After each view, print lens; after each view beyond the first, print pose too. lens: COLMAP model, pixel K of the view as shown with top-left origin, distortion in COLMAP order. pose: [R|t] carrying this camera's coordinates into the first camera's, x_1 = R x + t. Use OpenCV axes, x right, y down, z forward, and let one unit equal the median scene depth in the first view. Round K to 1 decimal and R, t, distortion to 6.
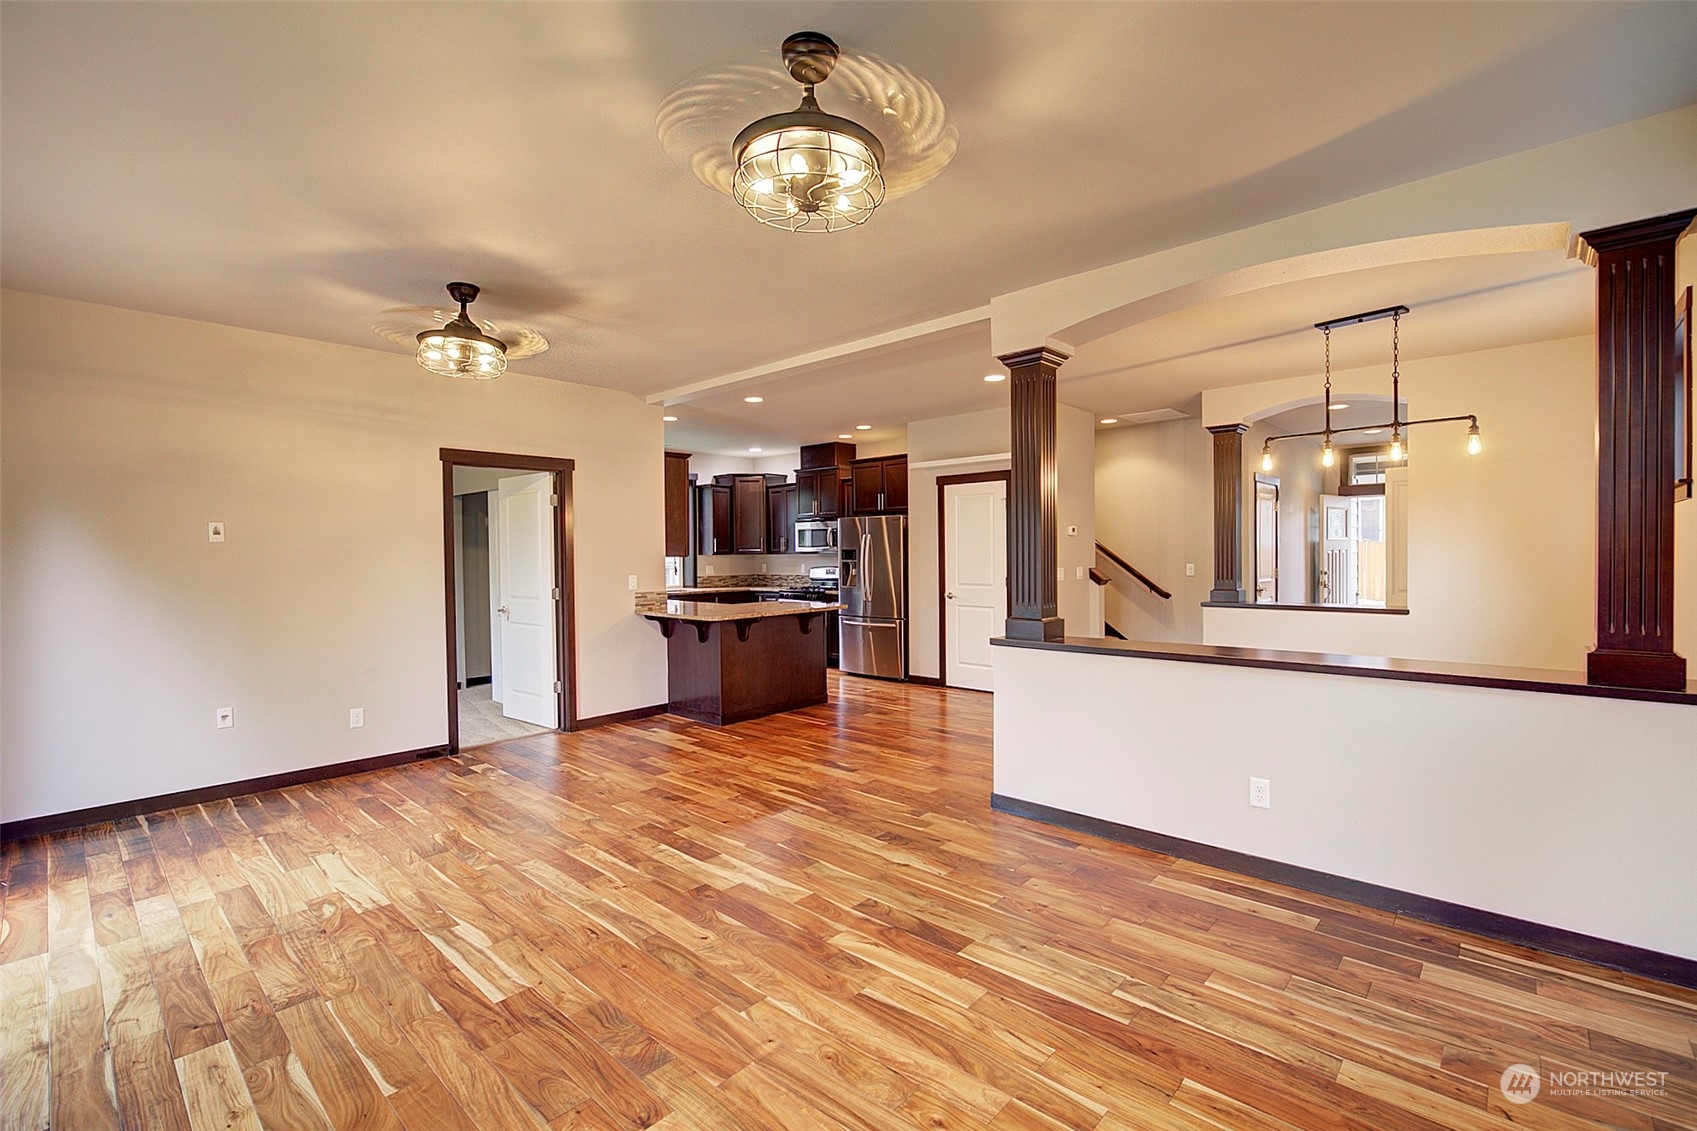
lens RADIAL K [[744.1, 0, 845.7], [0, 744.1, 560.8], [0, 0, 1]] dist [-0.005786, -0.000604]
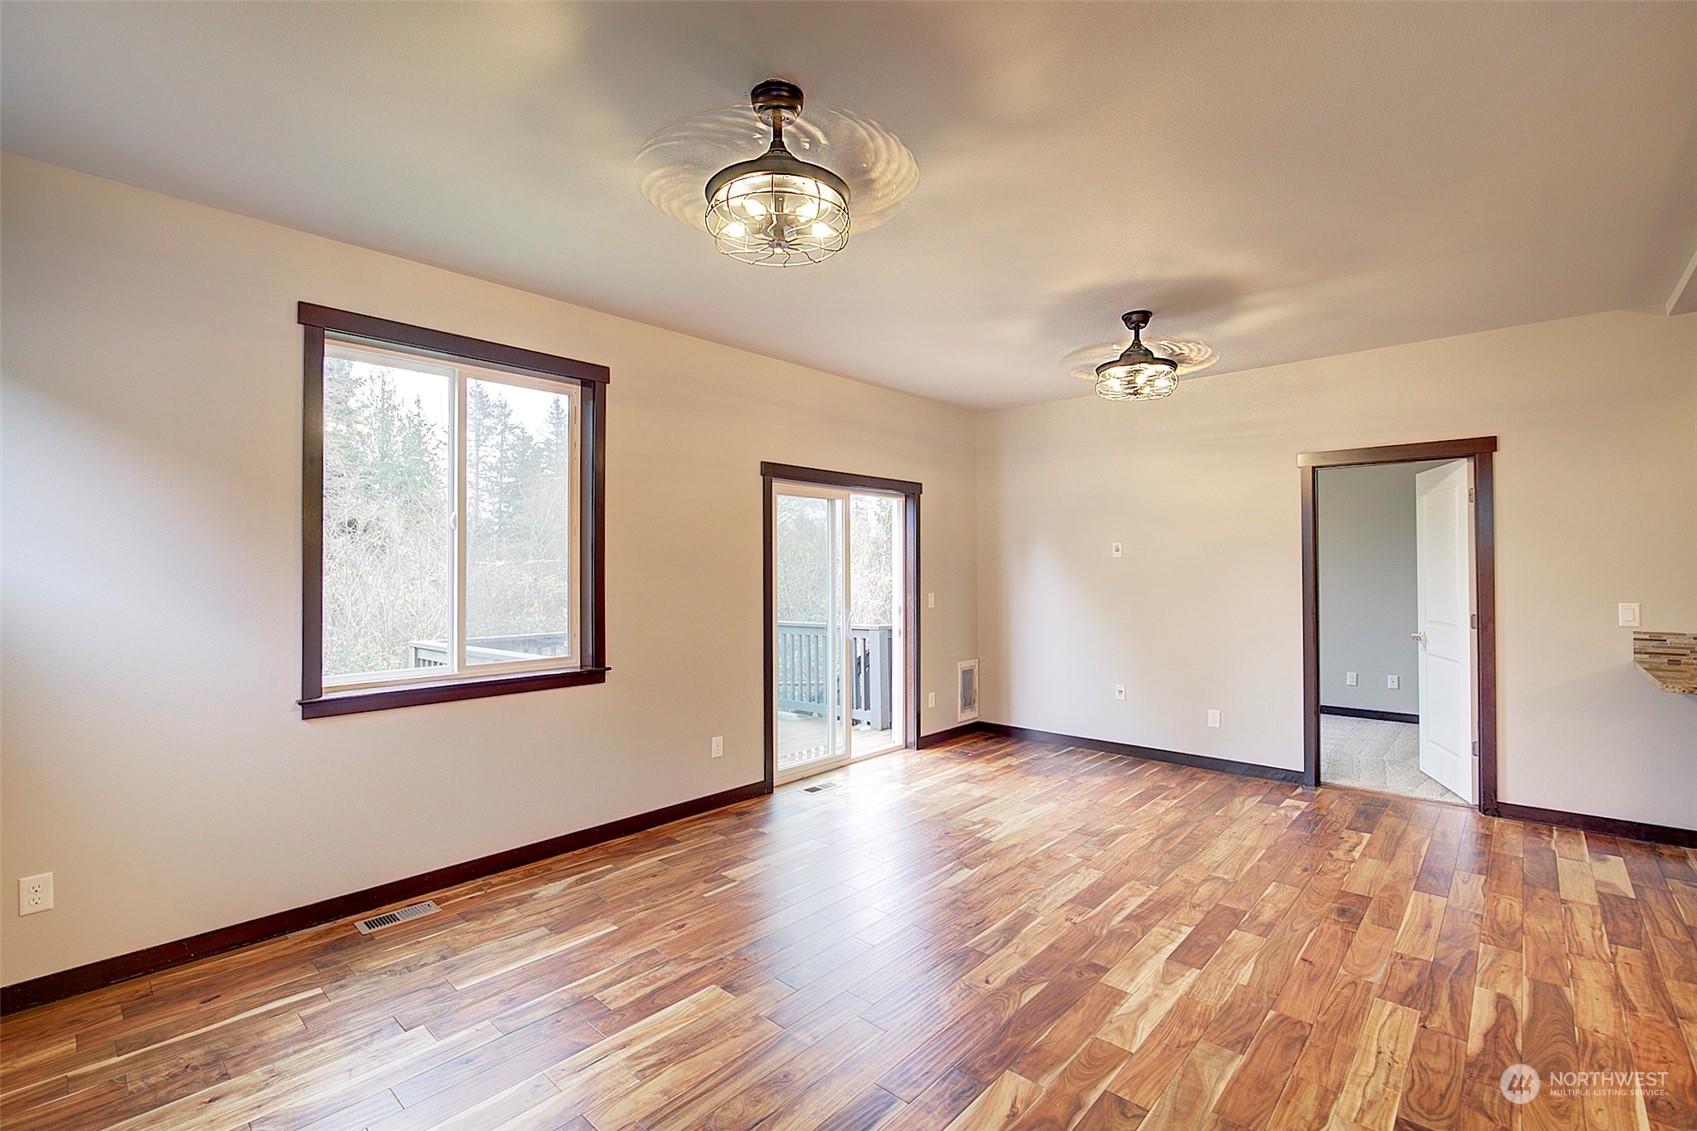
lens RADIAL K [[744.1, 0, 845.7], [0, 744.1, 560.8], [0, 0, 1]] dist [-0.005786, -0.000604]
pose [[0.014852, -0.001309, -0.999889, 0.508780], [-0.009182, 0.999957, -0.001446, -0.013745], [0.999848, 0.009203, 0.014839, 0.549129]]
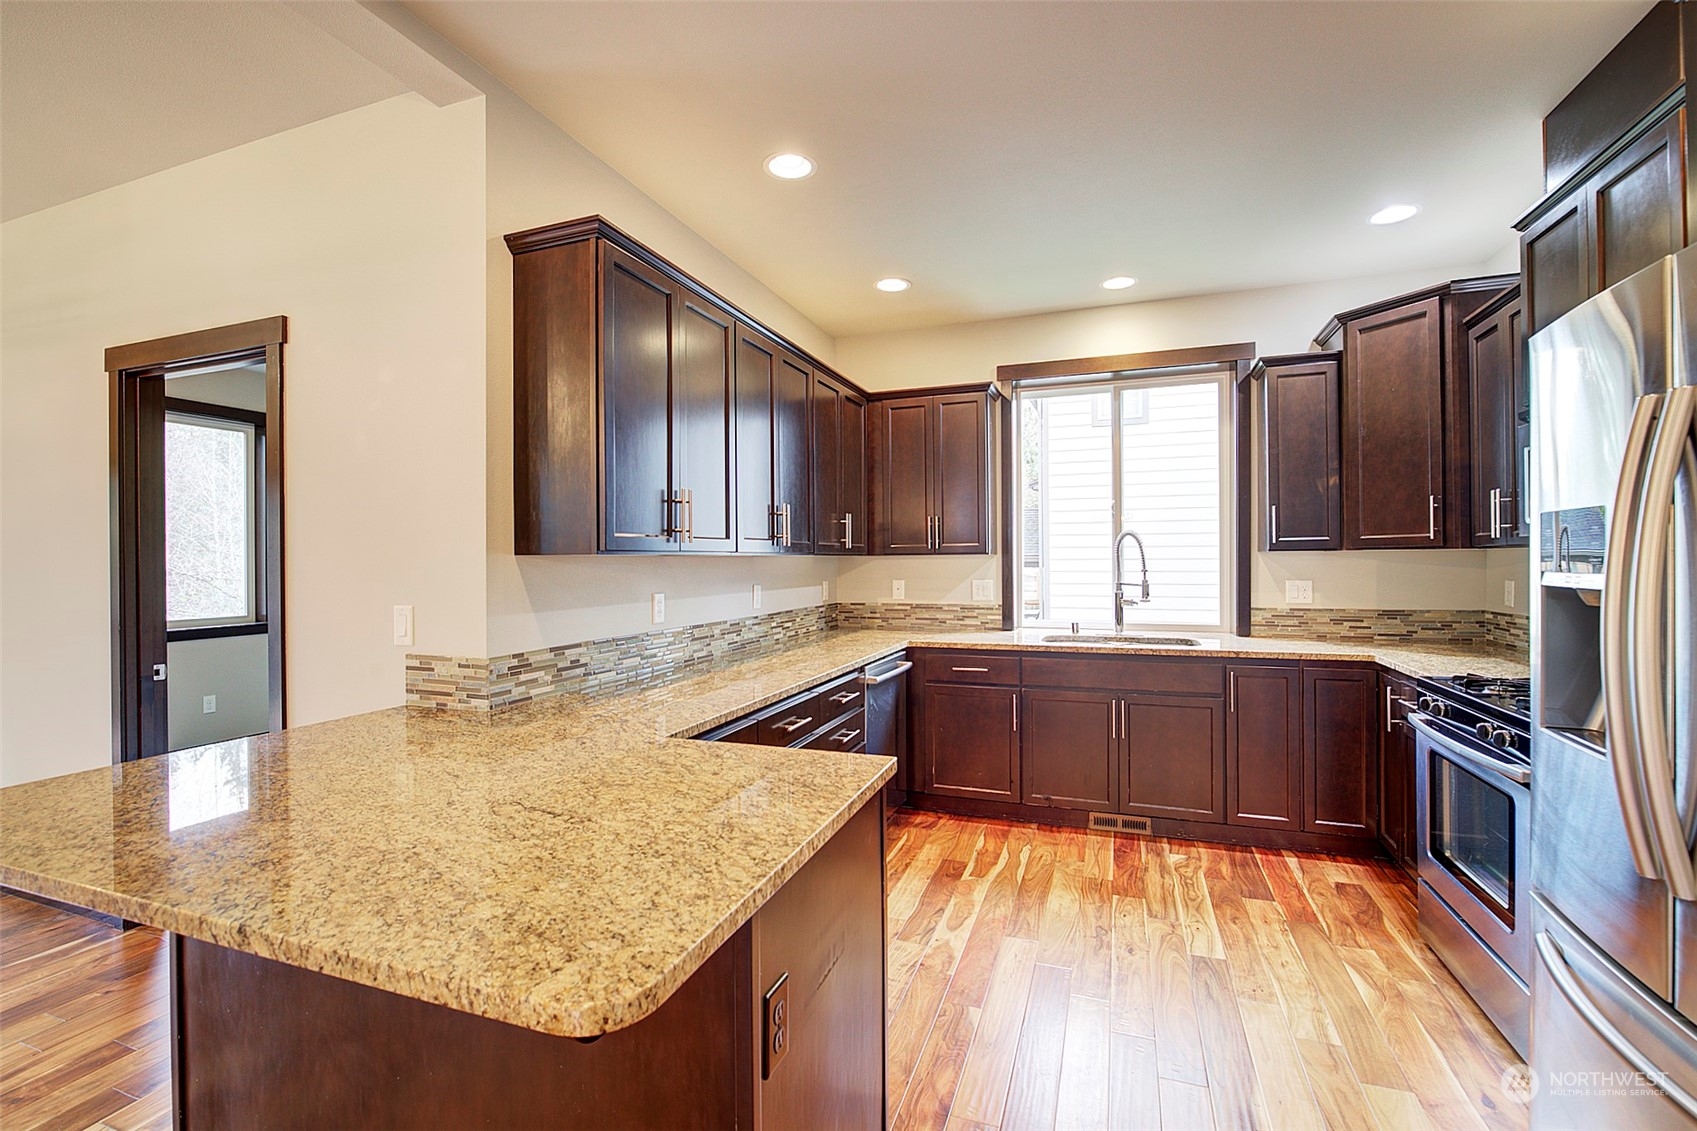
lens RADIAL K [[744.1, 0, 845.7], [0, 744.1, 560.8], [0, 0, 1]] dist [-0.005786, -0.000604]
pose [[0.385803, 0.009178, -0.922535, 0.200639], [-0.008792, 0.999942, 0.006272, -0.009450], [0.922539, 0.005691, 0.385861, 1.701408]]
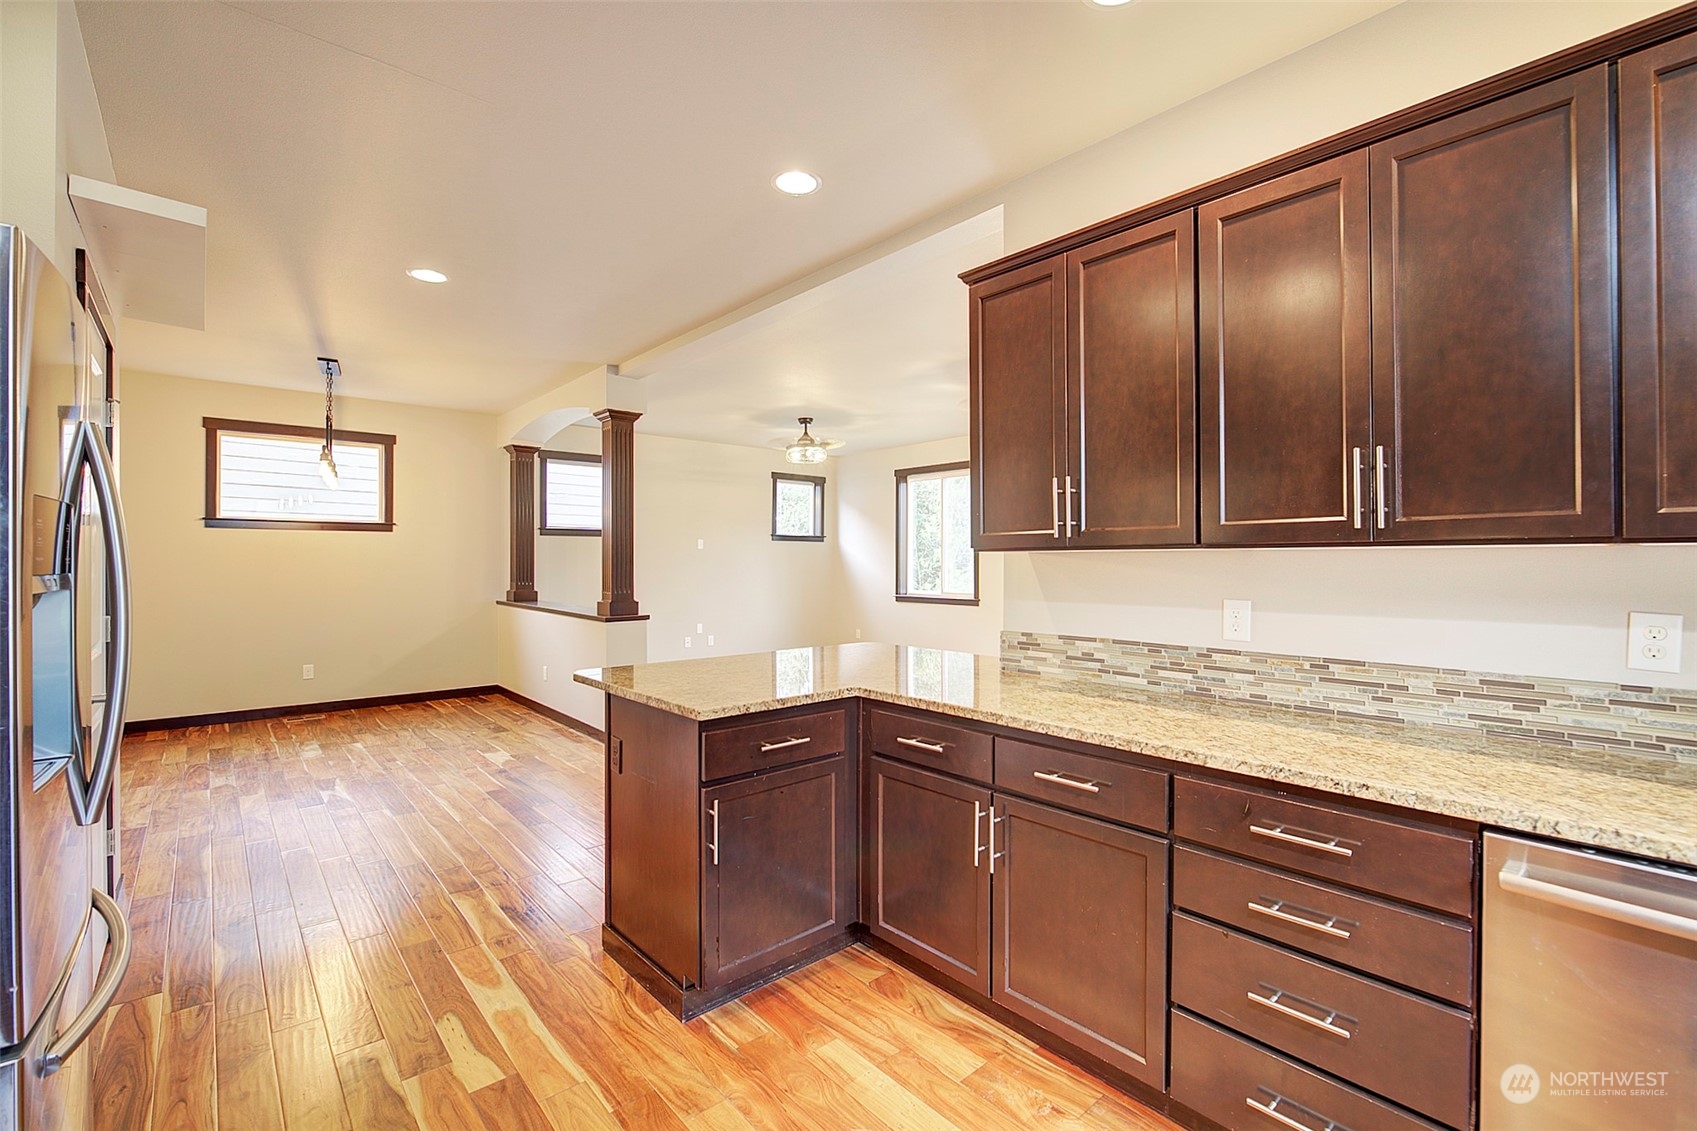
lens RADIAL K [[744.1, 0, 845.7], [0, 744.1, 560.8], [0, 0, 1]] dist [-0.005786, -0.000604]
pose [[-0.994253, 0.011323, 0.106455, -0.313238], [0.012539, 0.999864, 0.010754, -0.010412], [-0.106319, 0.012027, -0.994259, 2.389652]]
